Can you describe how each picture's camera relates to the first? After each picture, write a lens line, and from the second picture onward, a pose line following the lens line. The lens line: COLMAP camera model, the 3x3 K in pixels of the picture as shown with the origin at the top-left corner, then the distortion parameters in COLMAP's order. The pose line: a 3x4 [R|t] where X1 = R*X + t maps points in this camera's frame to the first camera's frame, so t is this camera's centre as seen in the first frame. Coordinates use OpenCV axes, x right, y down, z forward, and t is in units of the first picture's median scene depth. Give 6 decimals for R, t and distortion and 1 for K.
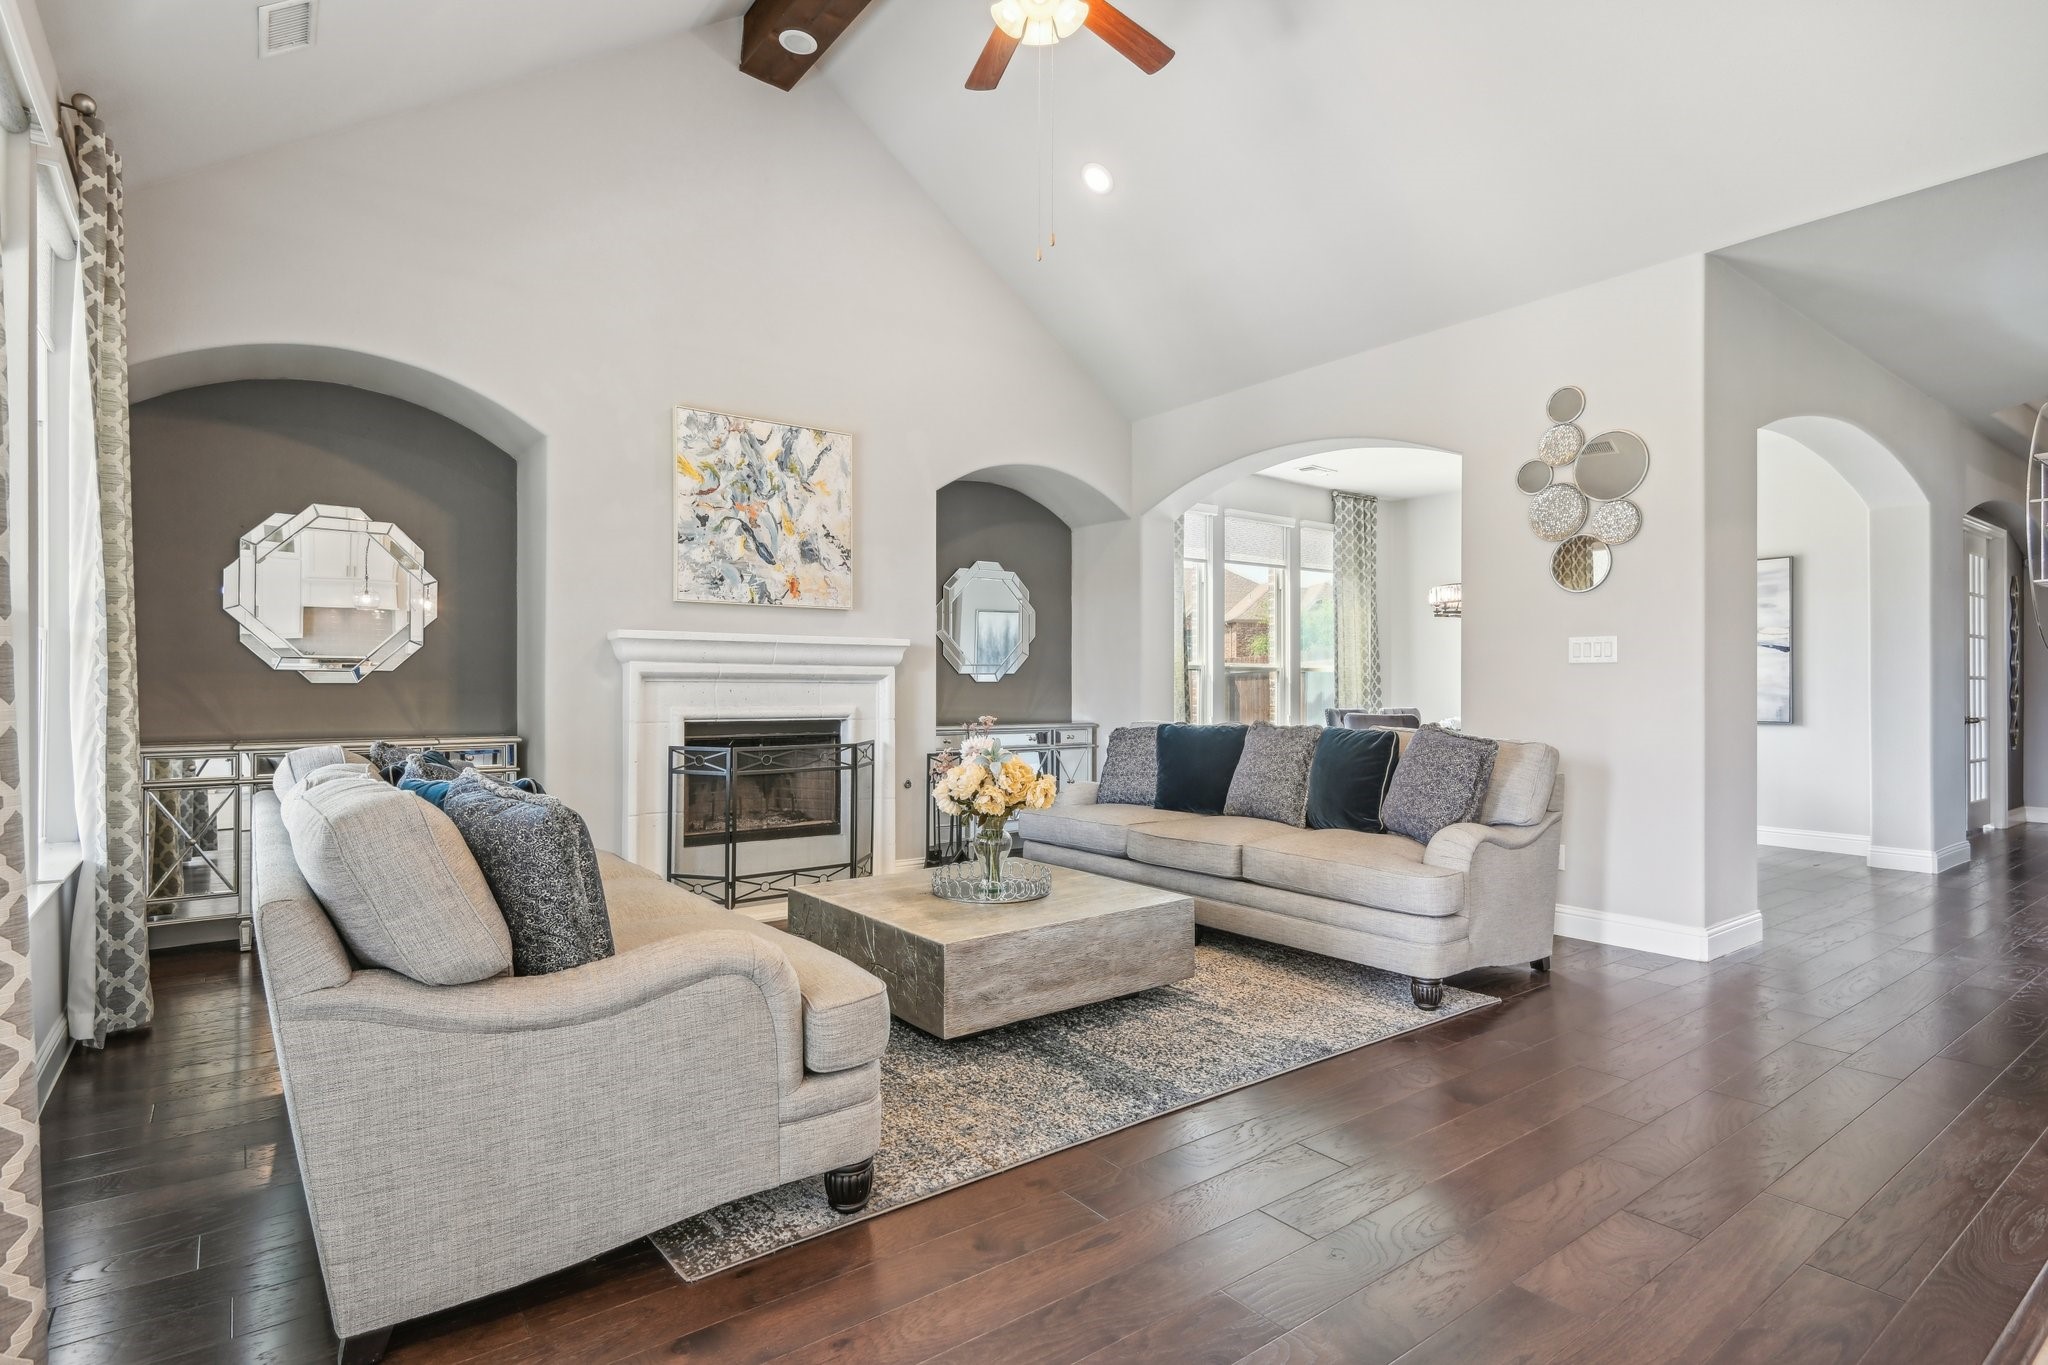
lens RADIAL K [[1041.3, 0, 1024.0], [0, 1041.3, 682.5], [0, 0, 1]] dist [-0.017725, 0.000004]
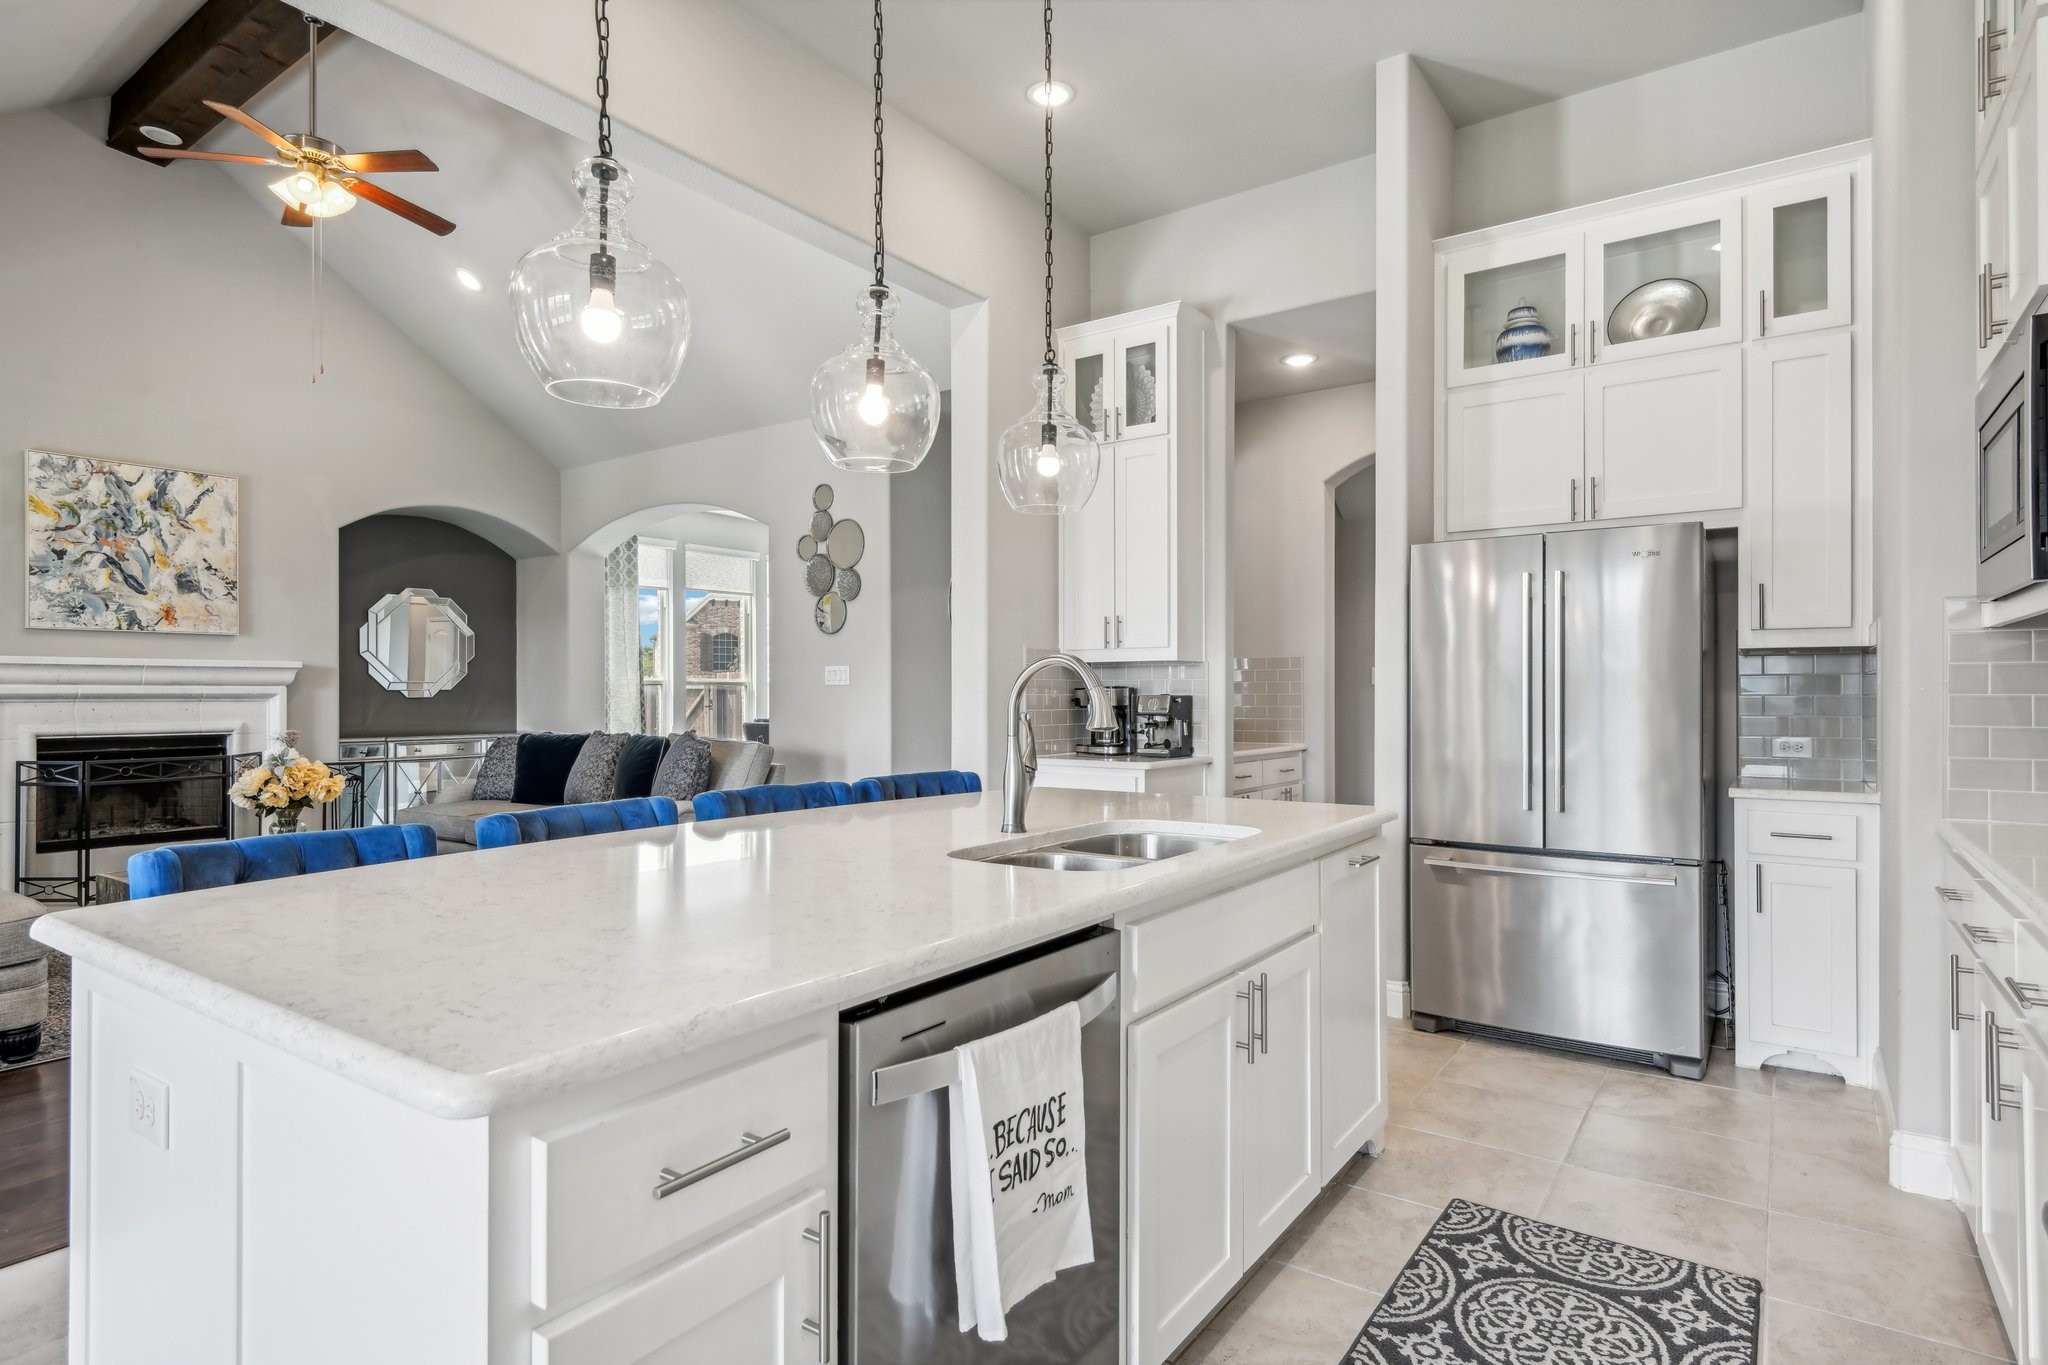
lens RADIAL K [[1060.5, 0, 1040.2], [0, 1060.5, 683.5], [0, 0, 1]] dist [0.004537, -0.013116]
pose [[0.946665, -0.000937, 0.322219, 0.300691], [0.002402, 0.999989, -0.004149, -0.012164], [-0.322212, 0.004701, 0.946656, -0.370891]]
